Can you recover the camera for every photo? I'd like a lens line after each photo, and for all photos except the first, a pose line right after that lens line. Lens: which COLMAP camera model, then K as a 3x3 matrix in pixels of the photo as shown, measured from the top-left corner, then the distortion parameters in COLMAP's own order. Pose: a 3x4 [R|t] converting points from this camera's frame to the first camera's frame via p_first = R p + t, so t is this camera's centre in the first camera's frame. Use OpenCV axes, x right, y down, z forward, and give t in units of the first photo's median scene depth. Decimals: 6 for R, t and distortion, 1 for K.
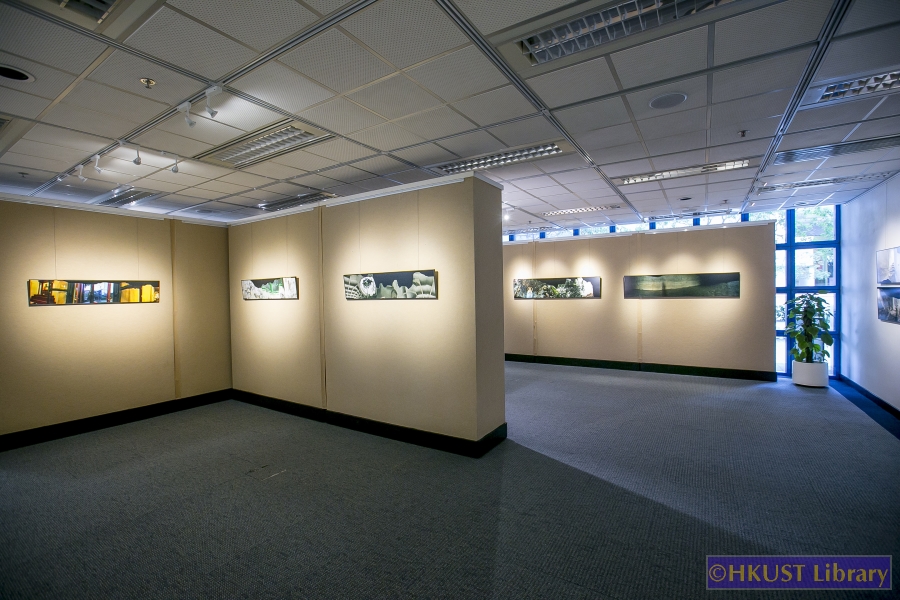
lens RADIAL K [[406.1, 0, 443.7], [0, 406.1, 303.7], [0, 0, 1]] dist [-0.037392, 0.006939]
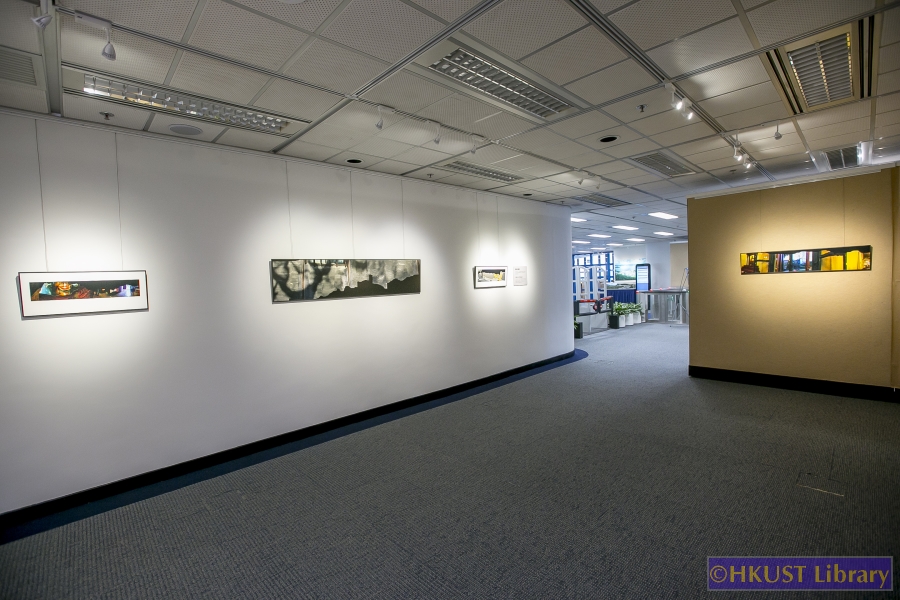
lens RADIAL K [[406.1, 0, 450.4], [0, 406.1, 298.4], [0, 0, 1]] dist [-0.037392, 0.006939]
pose [[-0.243727, 0.066009, -0.967595, 0.386094], [0.015654, 0.997819, 0.064128, -0.013024], [0.969718, 0.000483, -0.244229, 0.375221]]
